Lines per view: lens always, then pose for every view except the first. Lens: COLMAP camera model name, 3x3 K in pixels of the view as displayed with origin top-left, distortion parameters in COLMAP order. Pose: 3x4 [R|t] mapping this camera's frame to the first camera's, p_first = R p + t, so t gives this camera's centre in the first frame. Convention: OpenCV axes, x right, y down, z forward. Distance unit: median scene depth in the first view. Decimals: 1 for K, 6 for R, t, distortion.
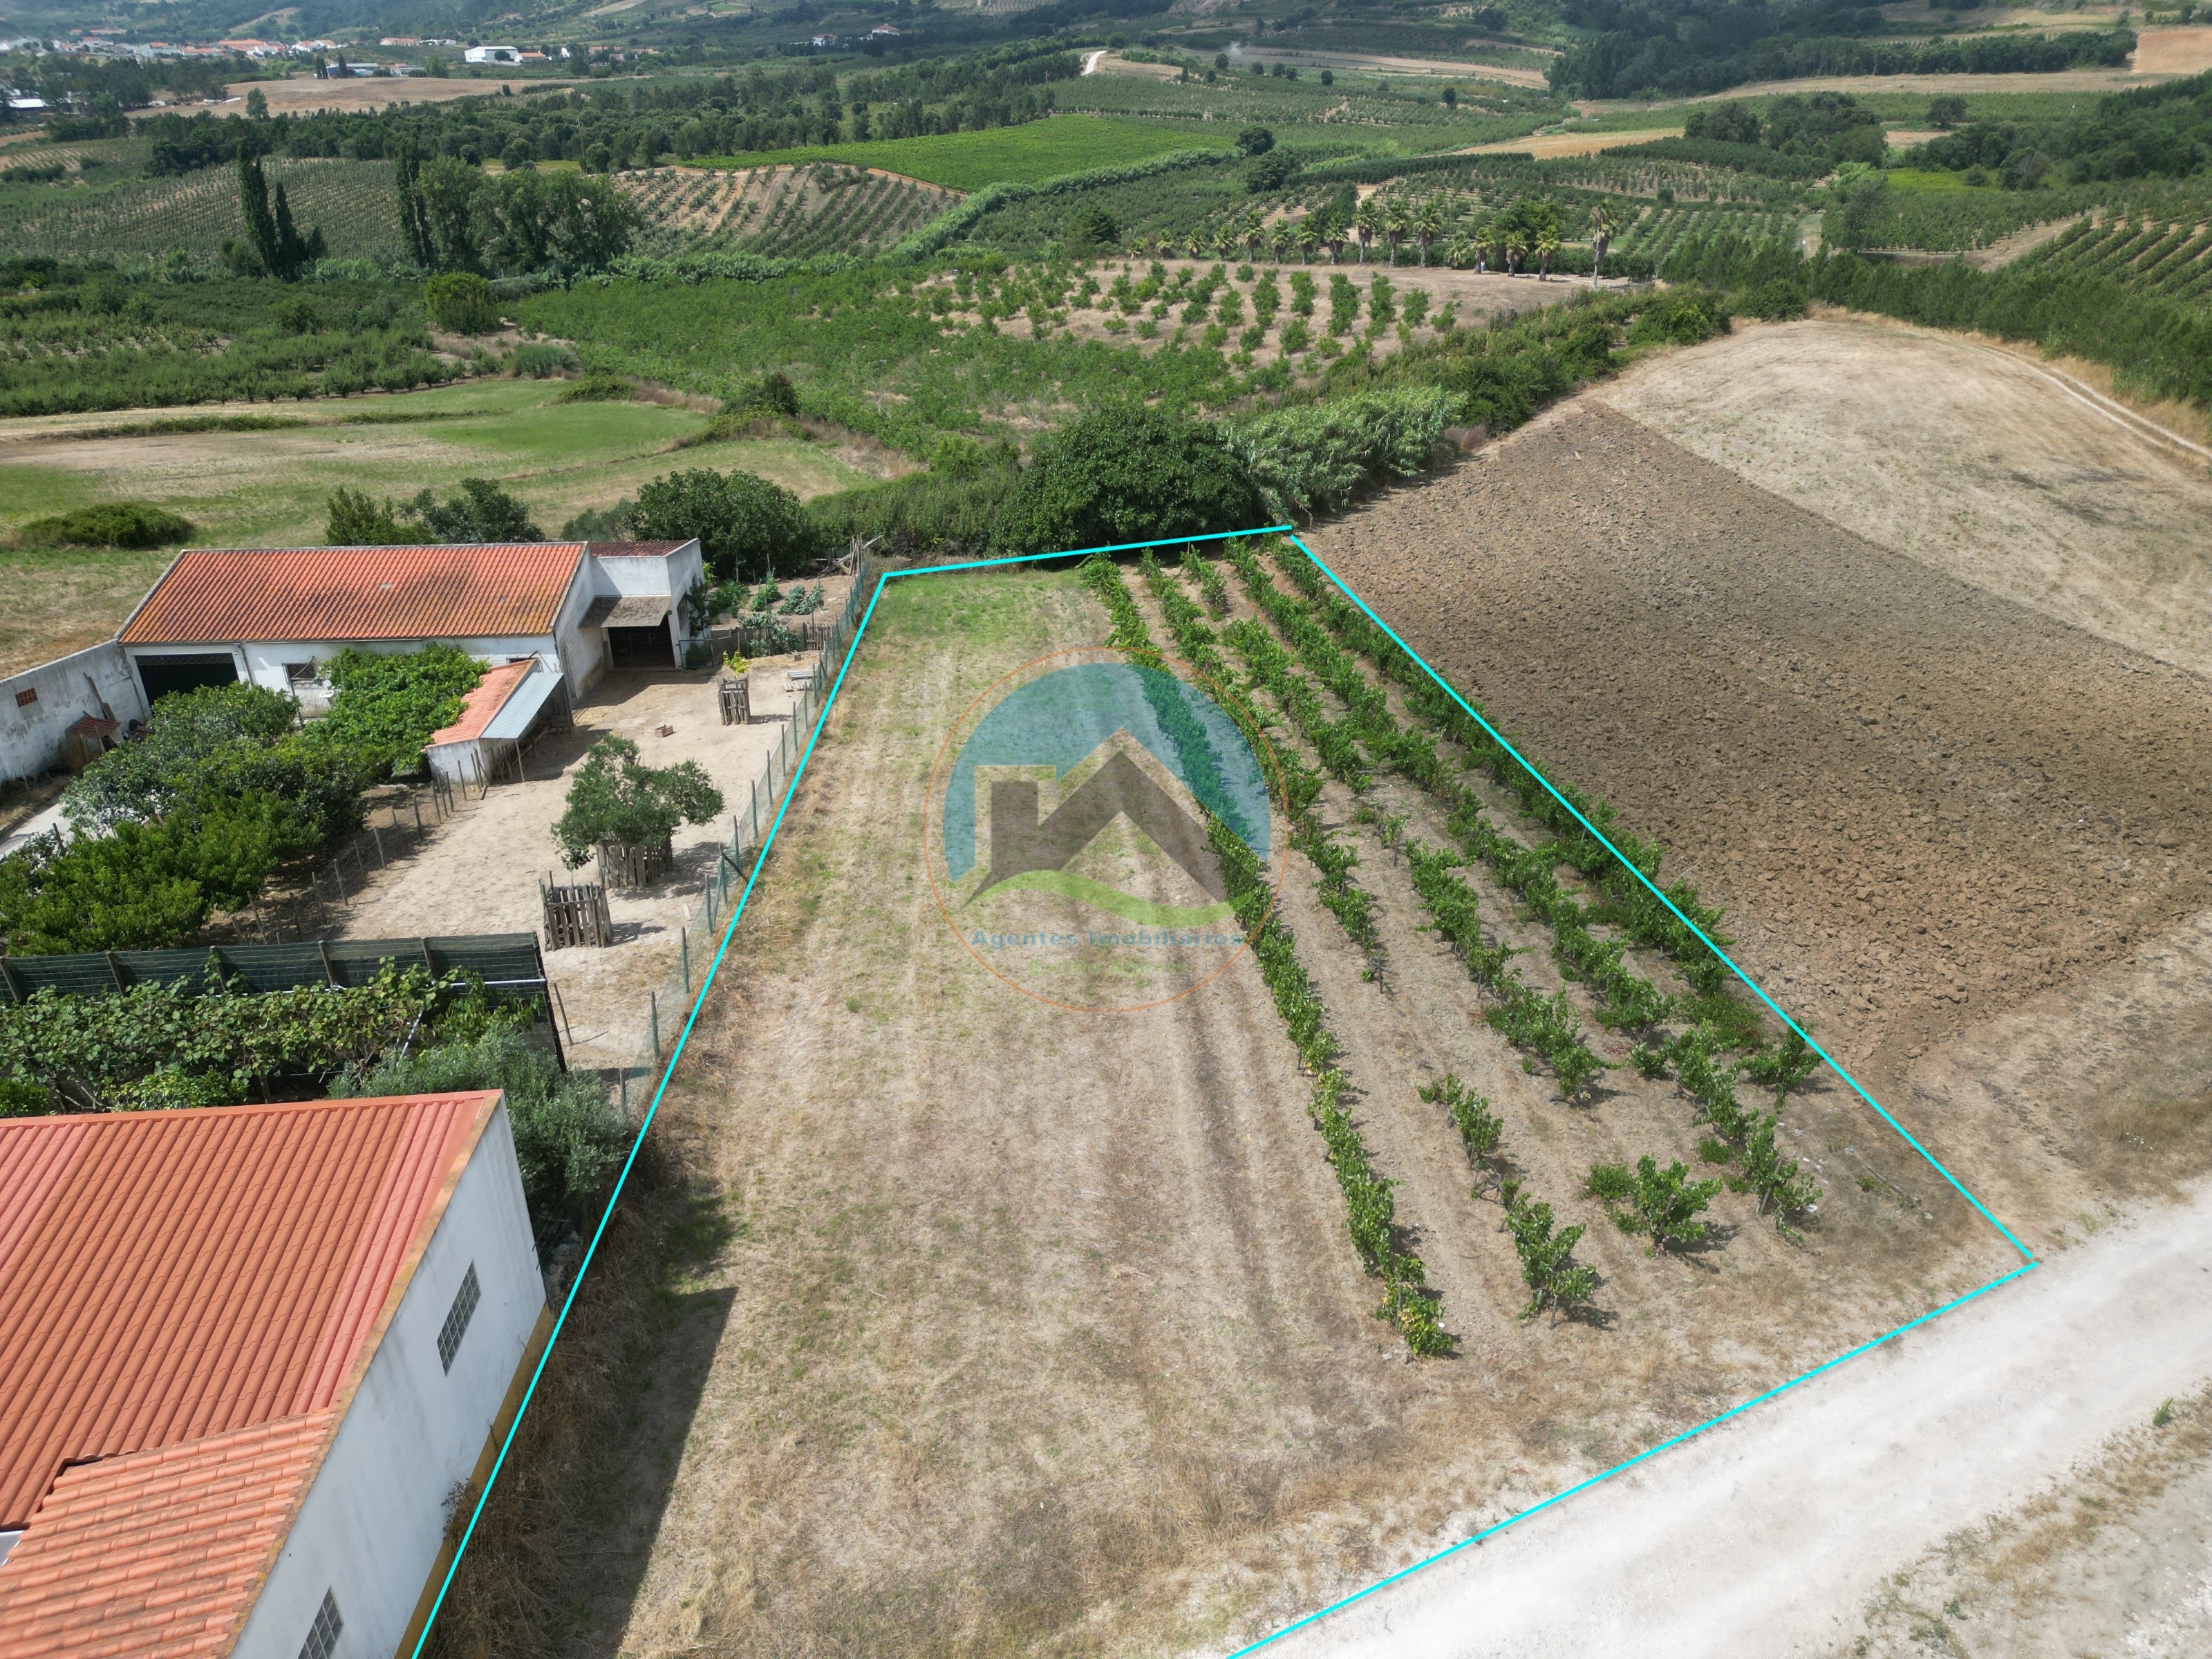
lens RADIAL K [[1548.0, 0, 1106.0], [0, 1548.0, 829.5], [0, 0, 1]] dist [0.071928, -0.073228]
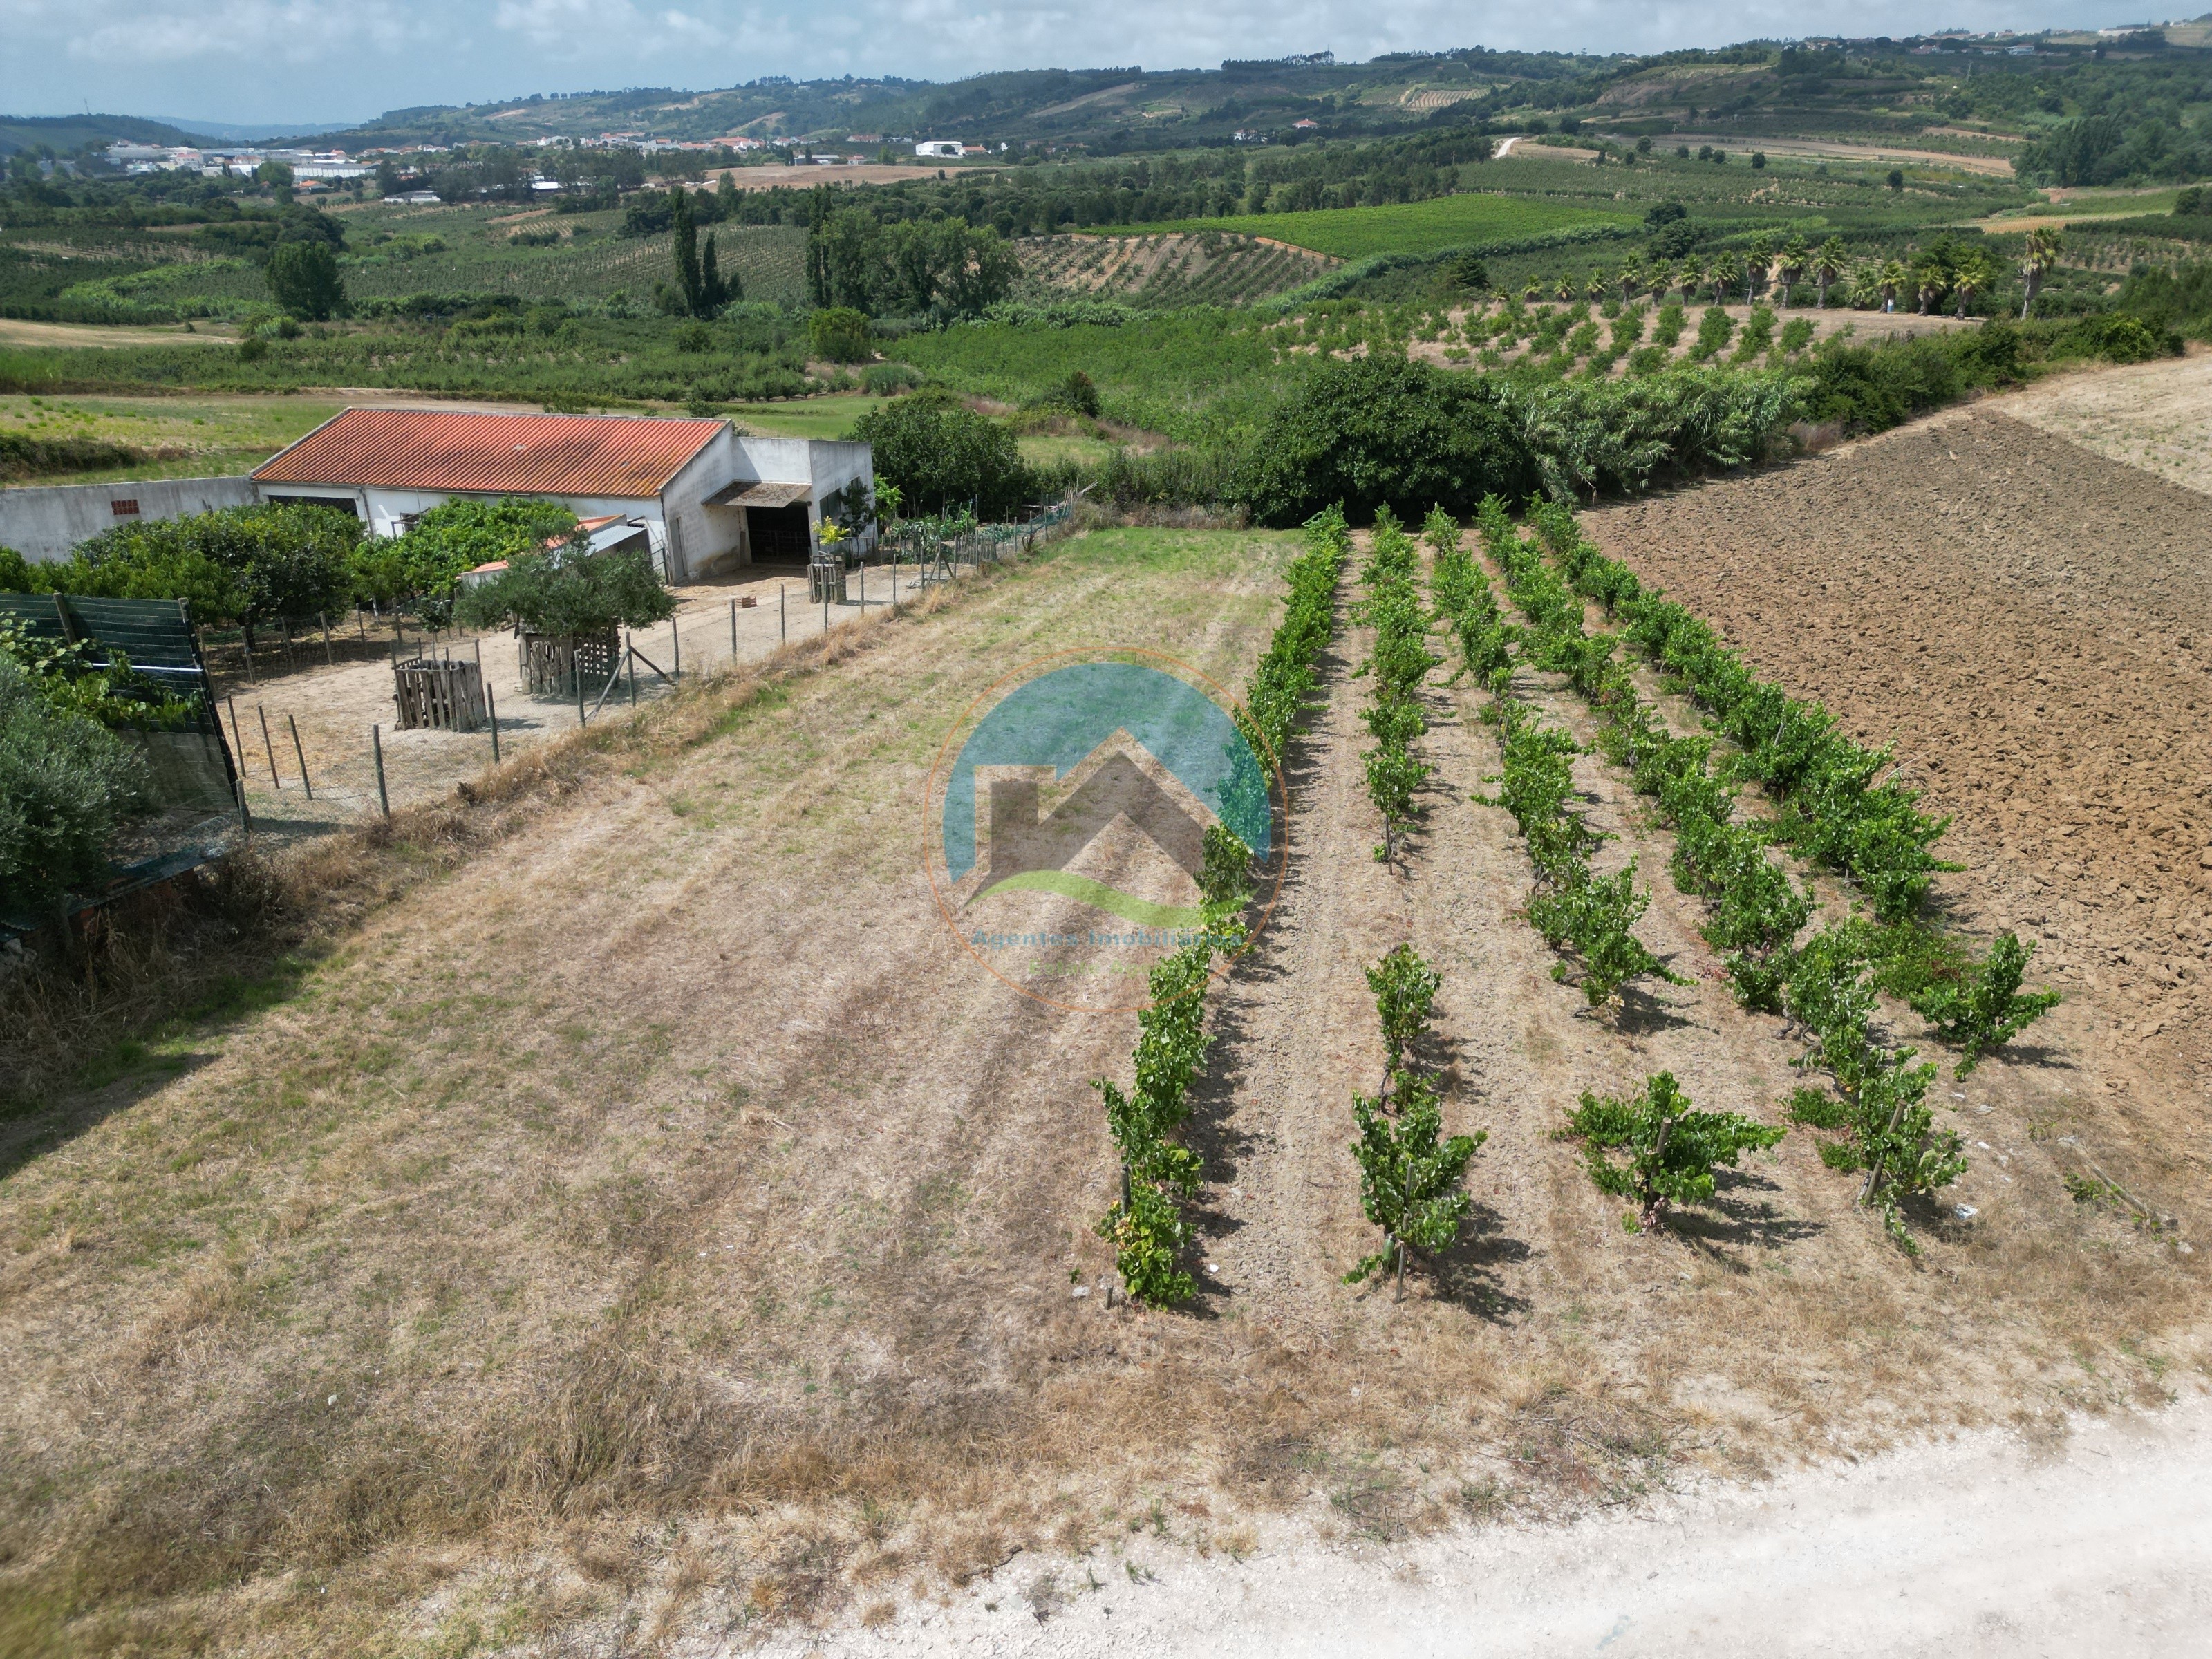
lens RADIAL K [[1548.0, 0, 1106.0], [0, 1548.0, 829.5], [0, 0, 1]] dist [0.071928, -0.073228]
pose [[0.969964, 0.099800, -0.221833, 0.065474], [-0.111672, 0.992874, -0.041601, 0.041025], [0.216100, 0.065124, 0.974197, 0.091892]]
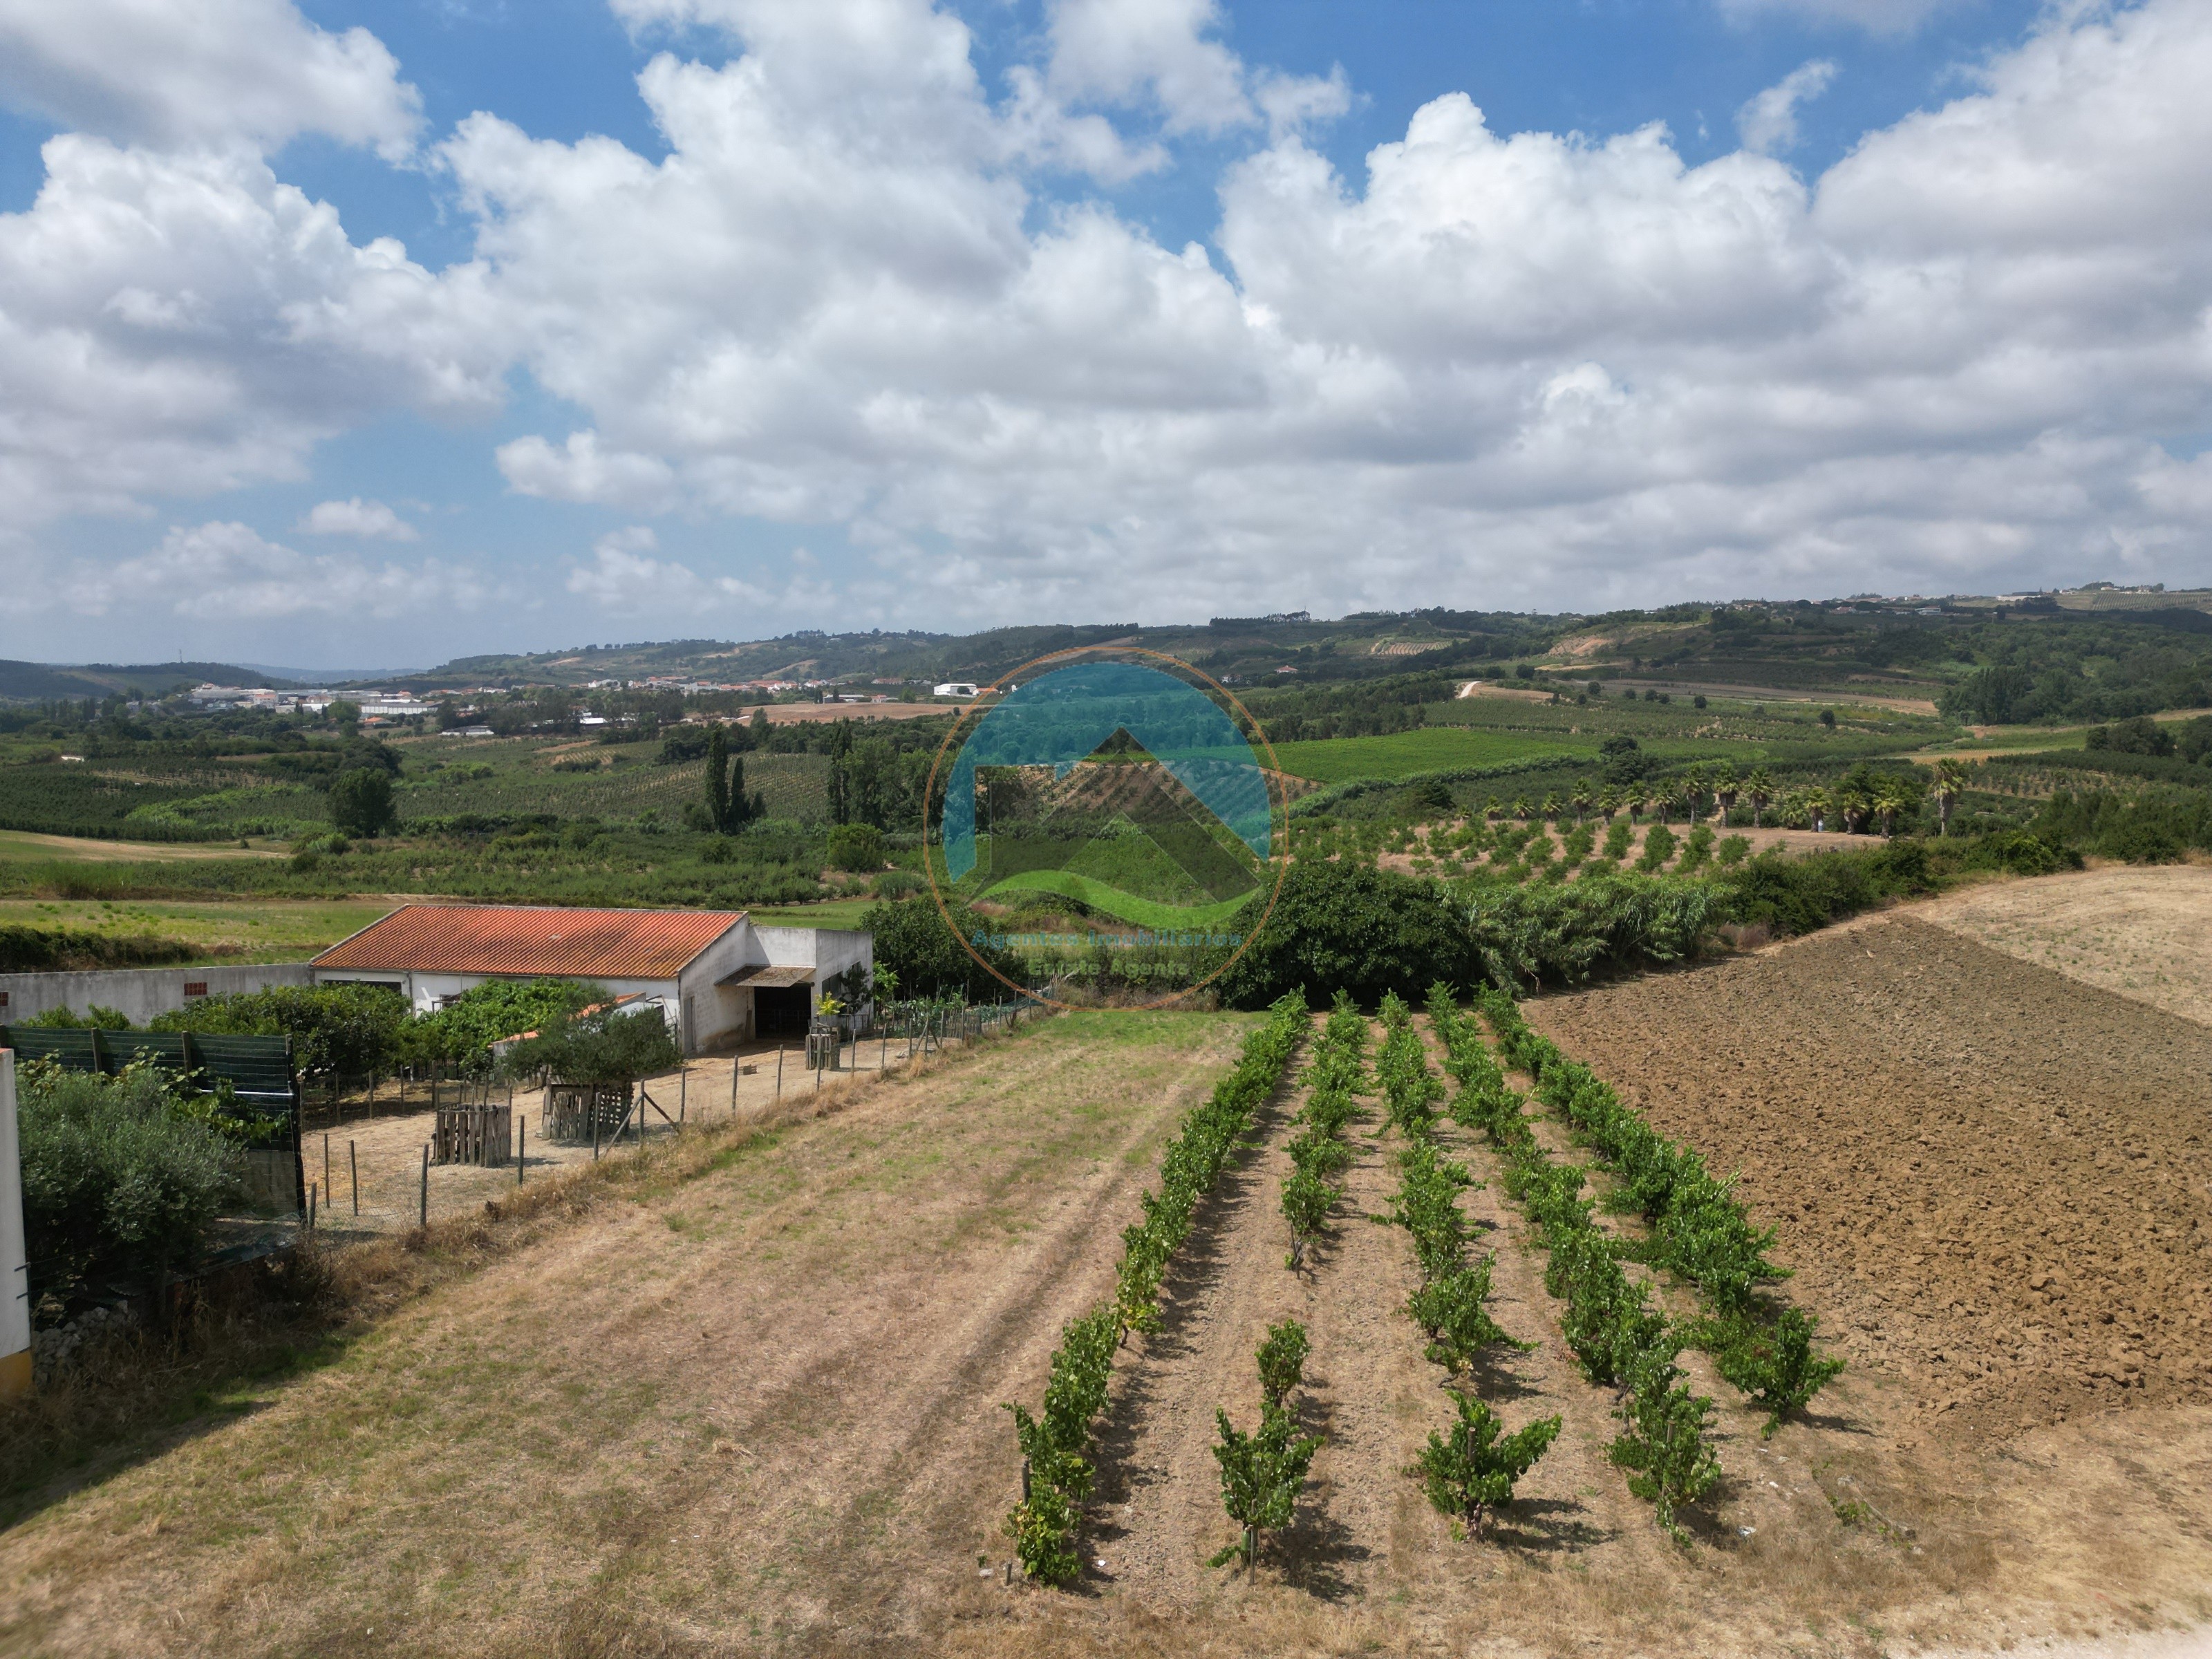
lens RADIAL K [[1548.0, 0, 1106.0], [0, 1548.0, 829.5], [0, 0, 1]] dist [0.071928, -0.073228]
pose [[0.969725, 0.026429, -0.242765, 0.085745], [-0.113357, 0.929247, -0.351640, 0.058388], [0.216295, 0.368513, 0.904110, 0.054691]]
